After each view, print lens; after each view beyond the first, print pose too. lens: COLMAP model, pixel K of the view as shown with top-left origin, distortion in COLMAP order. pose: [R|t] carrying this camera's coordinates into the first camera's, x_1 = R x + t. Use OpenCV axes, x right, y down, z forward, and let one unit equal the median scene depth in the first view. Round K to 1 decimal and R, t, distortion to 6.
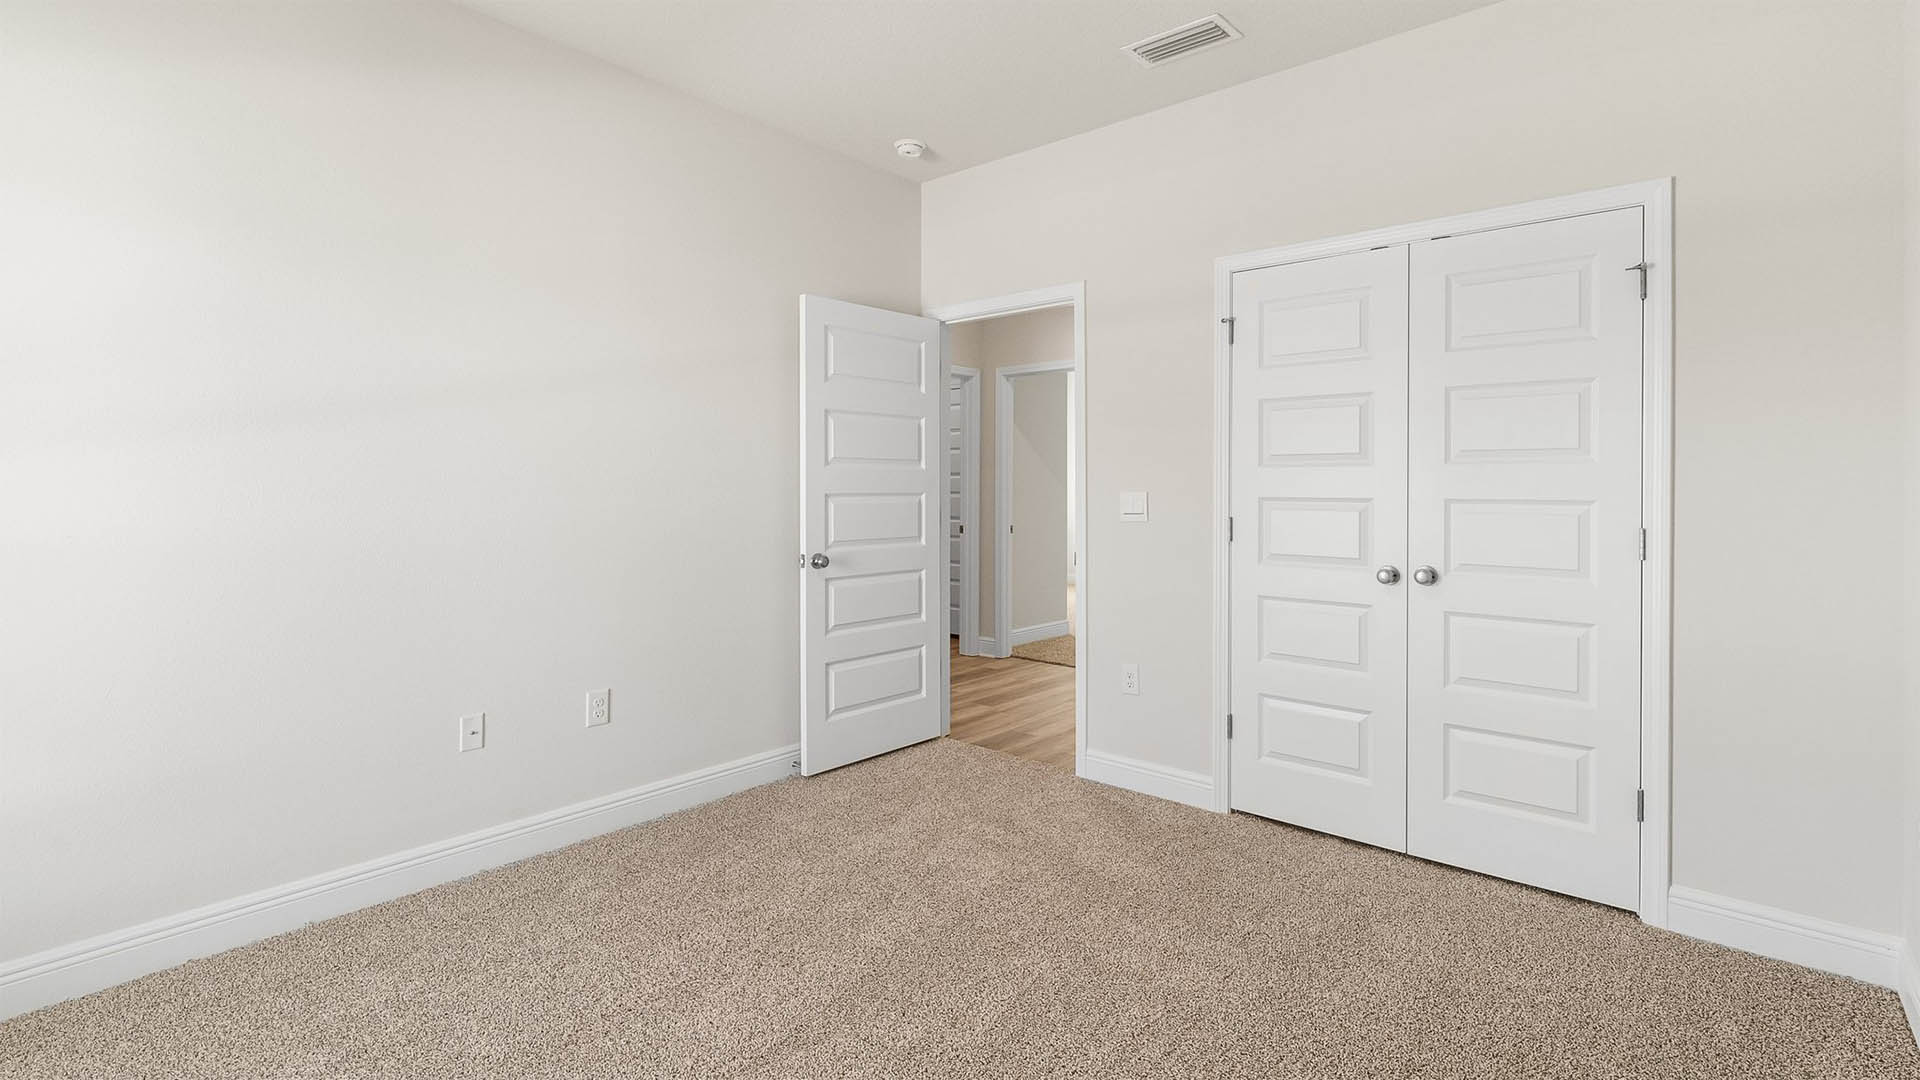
lens RADIAL K [[869.1, 0, 966.8], [0, 869.1, 492.0], [0, 0, 1]] dist [-0.001458, 0.000458]
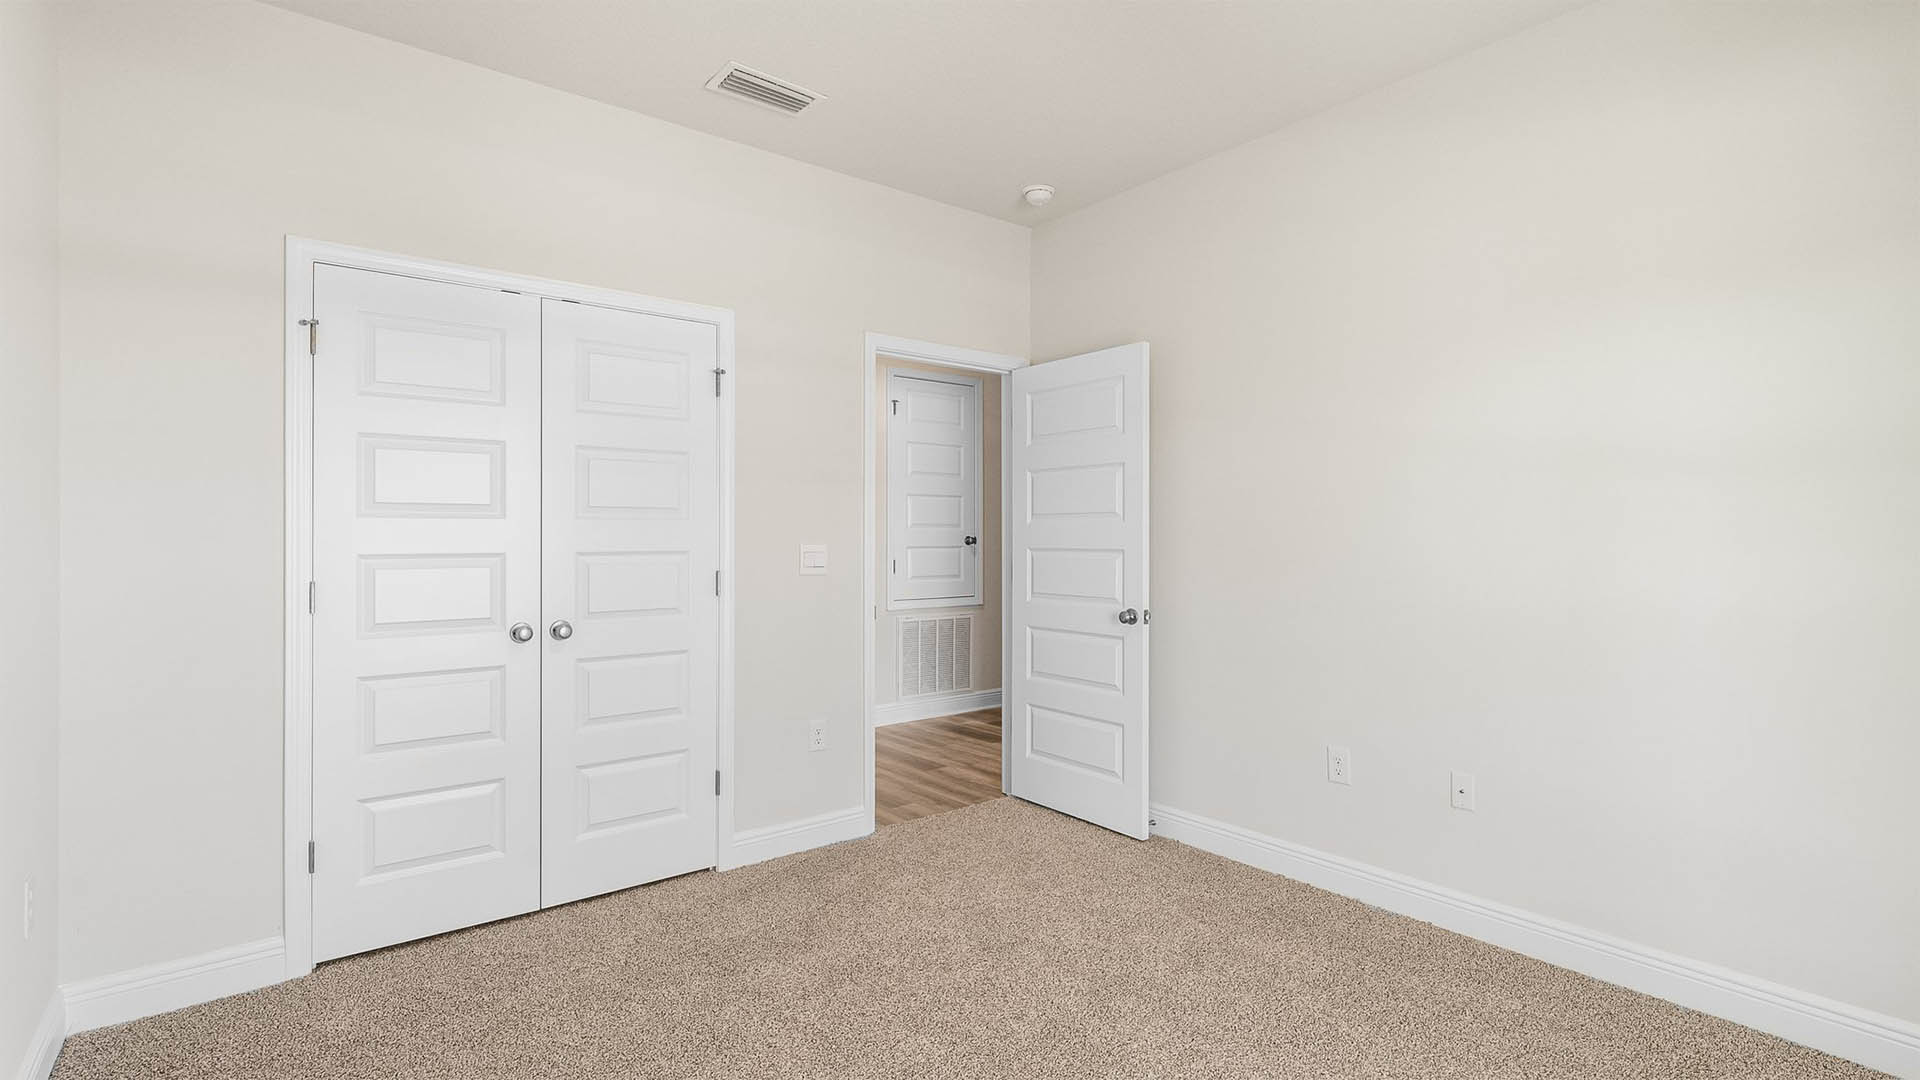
lens RADIAL K [[877.8, 0, 960.0], [0, 877.8, 540.0], [0, 0, 1]] dist [-0.000972, -0.000081]
pose [[0.187225, -0.004761, 0.982306, -0.388993], [0.011559, 0.999930, 0.002644, -0.003384], [-0.982249, 0.010859, 0.187267, 0.335689]]
